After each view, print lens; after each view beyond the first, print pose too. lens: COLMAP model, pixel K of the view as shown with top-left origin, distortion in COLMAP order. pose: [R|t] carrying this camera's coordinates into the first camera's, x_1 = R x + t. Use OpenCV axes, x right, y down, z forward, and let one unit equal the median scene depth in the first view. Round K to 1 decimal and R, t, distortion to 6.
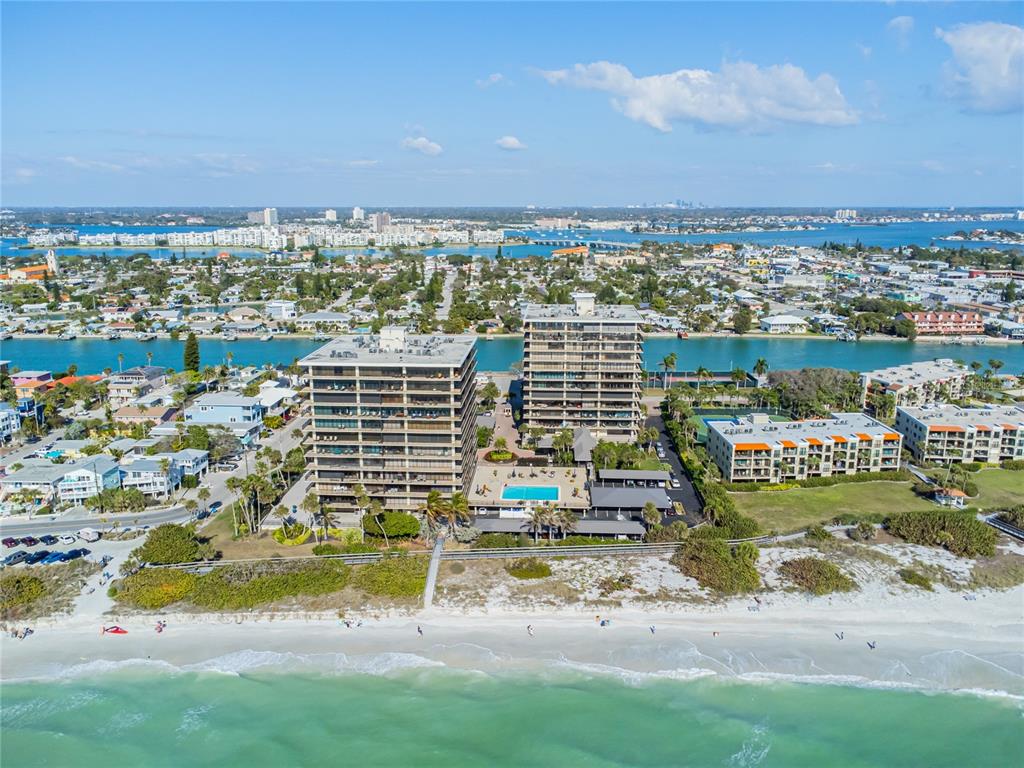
lens RADIAL K [[736.1, 0, 505.8], [0, 736.1, 378.6], [0, 0, 1]] dist [0.017138, -0.001339]
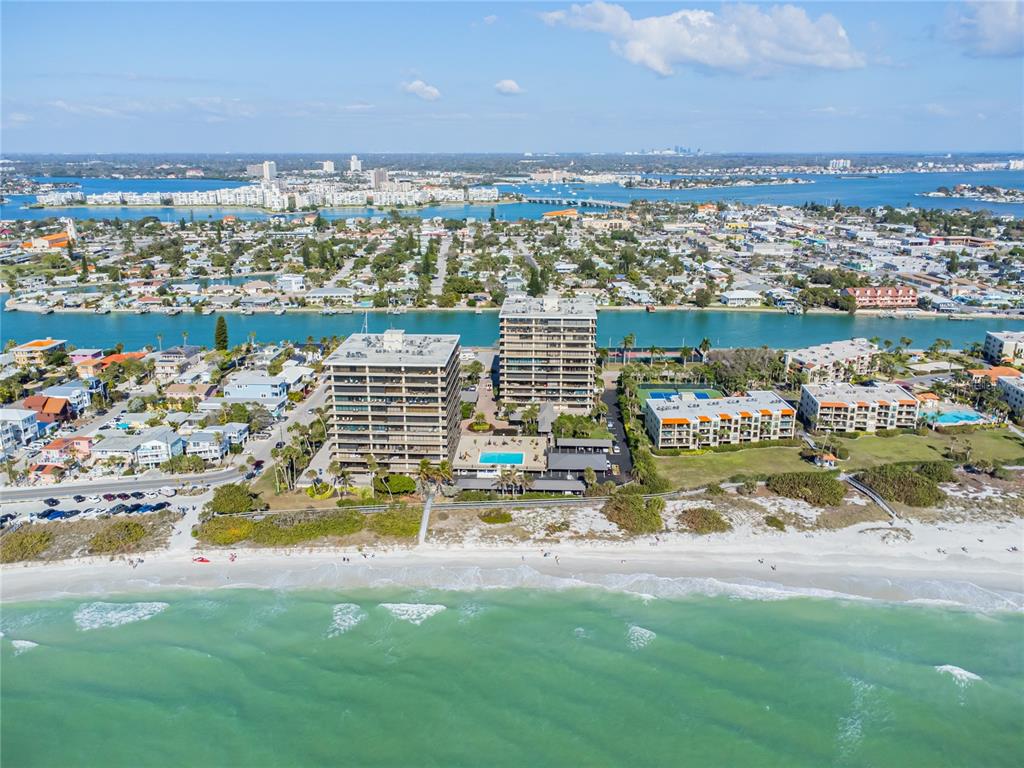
lens RADIAL K [[736.1, 0, 505.8], [0, 736.1, 378.6], [0, 0, 1]] dist [0.017138, -0.001339]
pose [[0.999998, -0.002019, 0.000578, 0.025440], [0.001969, 0.997178, 0.075053, -0.050870], [-0.000728, -0.075052, 0.997179, -0.175485]]
